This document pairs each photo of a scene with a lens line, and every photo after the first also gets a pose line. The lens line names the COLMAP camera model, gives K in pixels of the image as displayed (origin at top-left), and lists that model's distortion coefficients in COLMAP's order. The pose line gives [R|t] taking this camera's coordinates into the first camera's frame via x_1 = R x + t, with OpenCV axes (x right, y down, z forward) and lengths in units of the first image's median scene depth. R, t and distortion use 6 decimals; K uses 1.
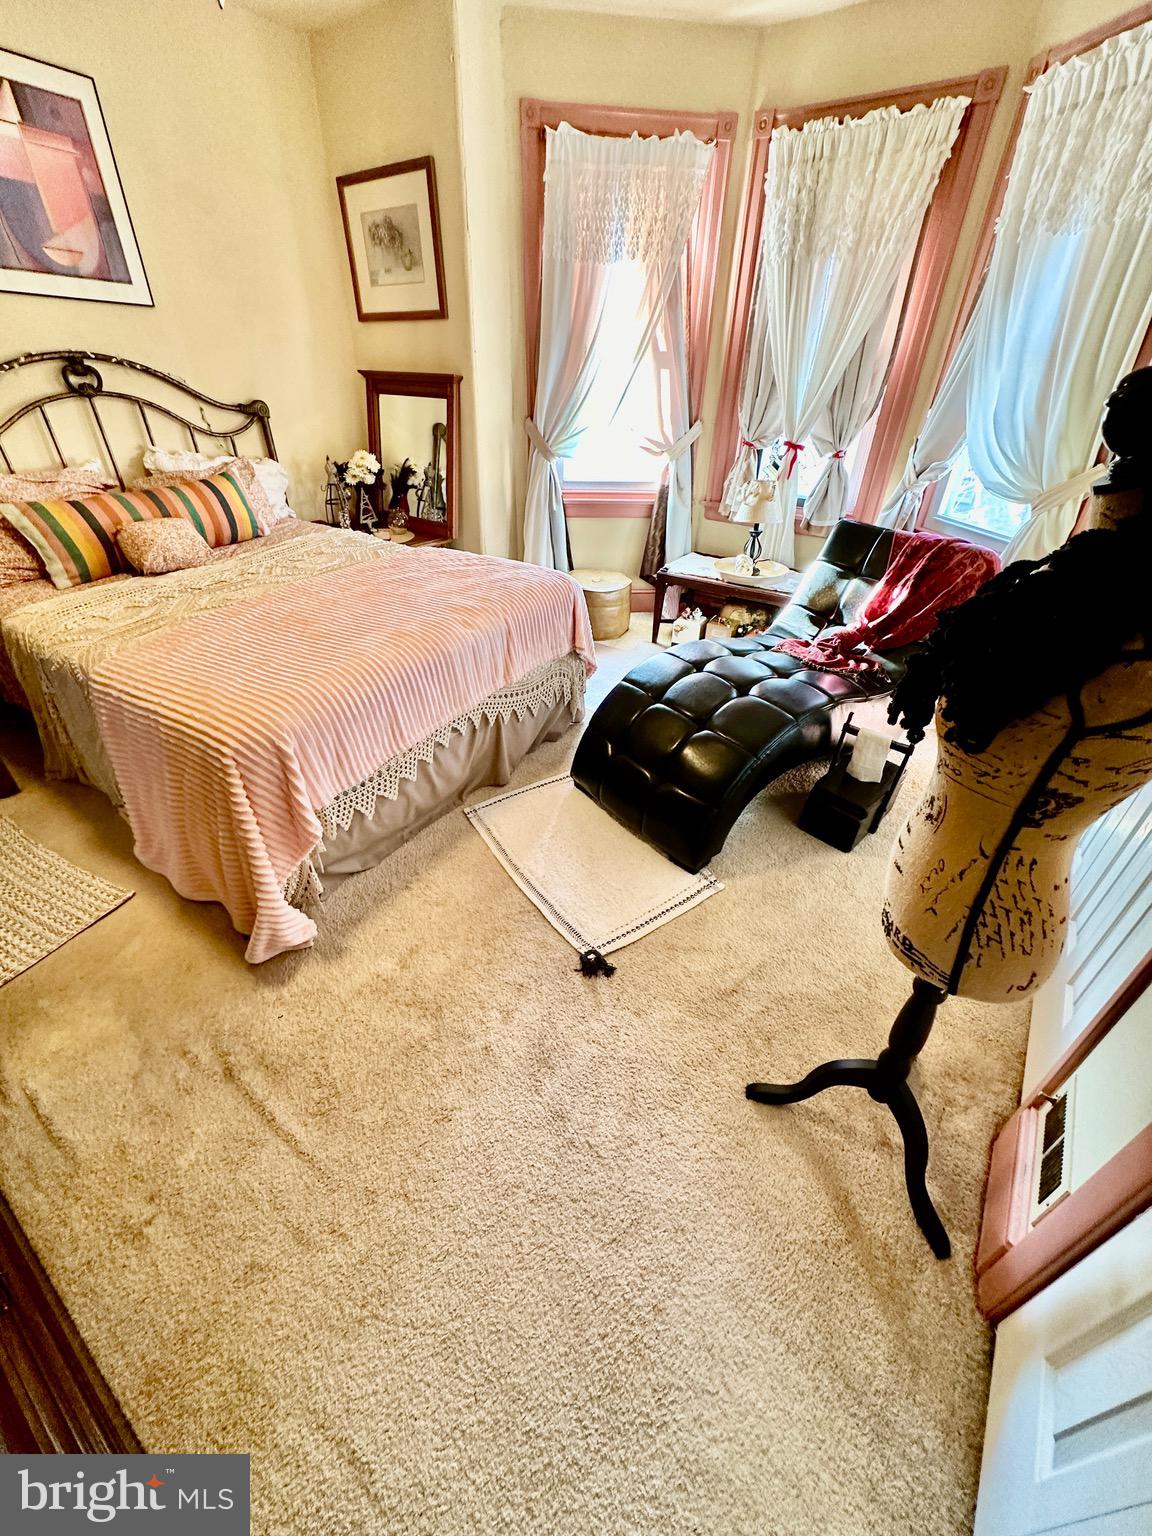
lens RADIAL K [[612.3, 0, 576.0], [0, 612.3, 768.0], [0, 0, 1]] dist [-0.001590, -0.000144]
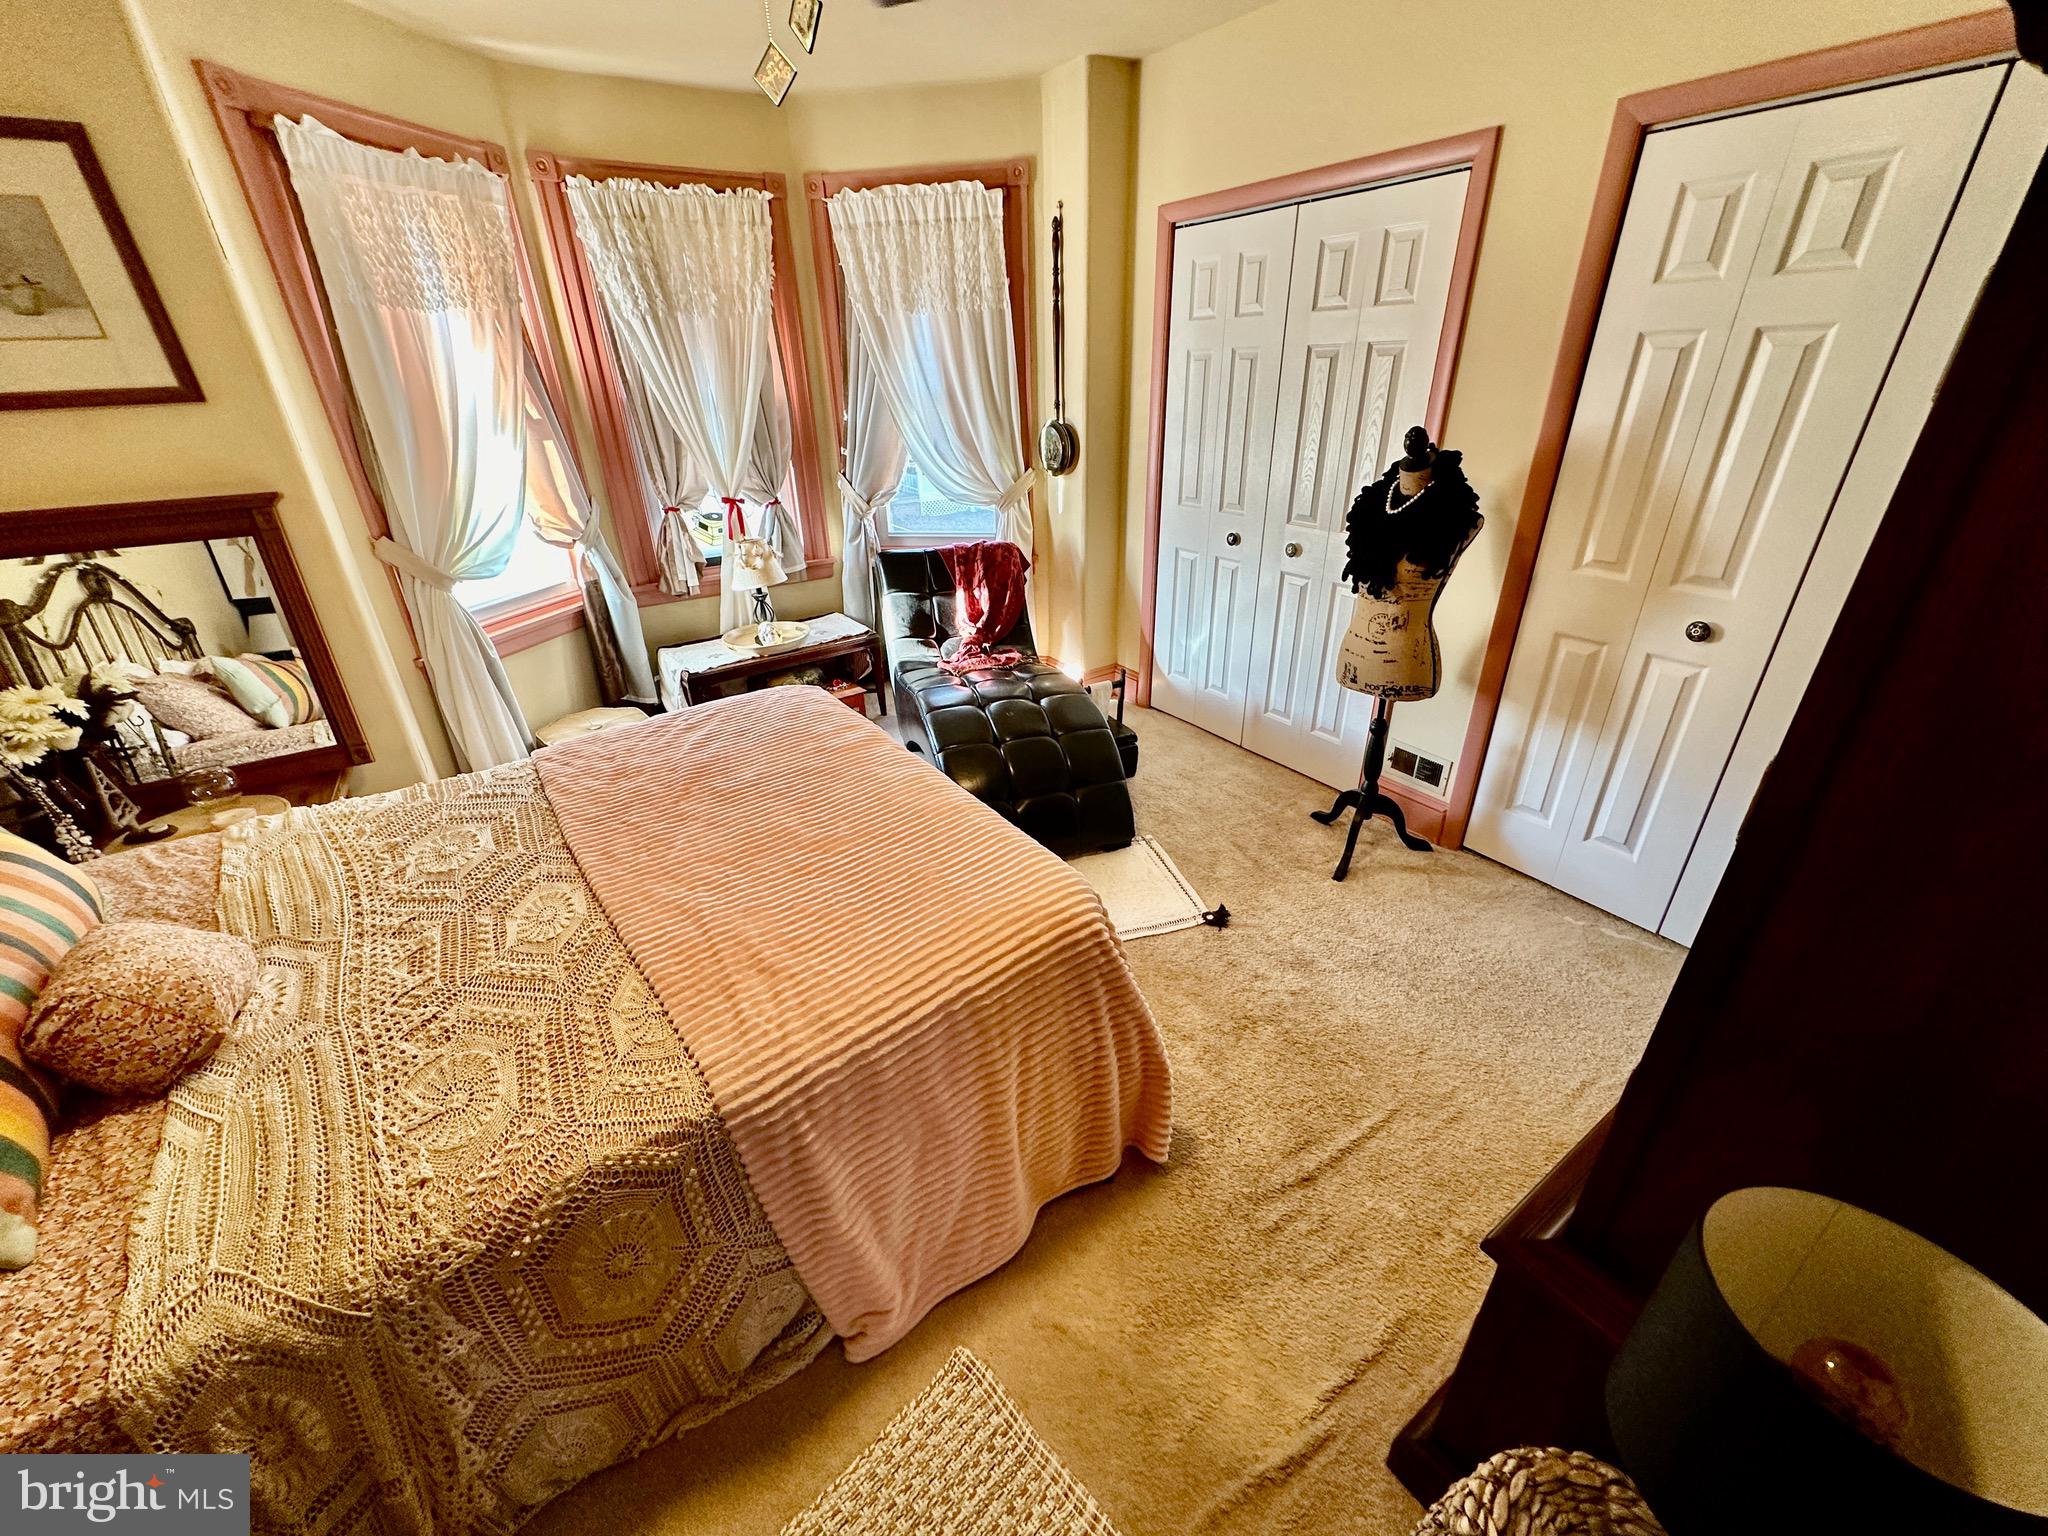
lens RADIAL K [[816.5, 0, 1024.0], [0, 816.5, 768.0], [0, 0, 1]] dist [-0.001590, -0.000144]
pose [[0.345363, -0.441451, 0.828158, -0.775168], [0.546371, 0.812062, 0.205020, -0.261172], [-0.763022, 0.381675, 0.521652, 0.236985]]
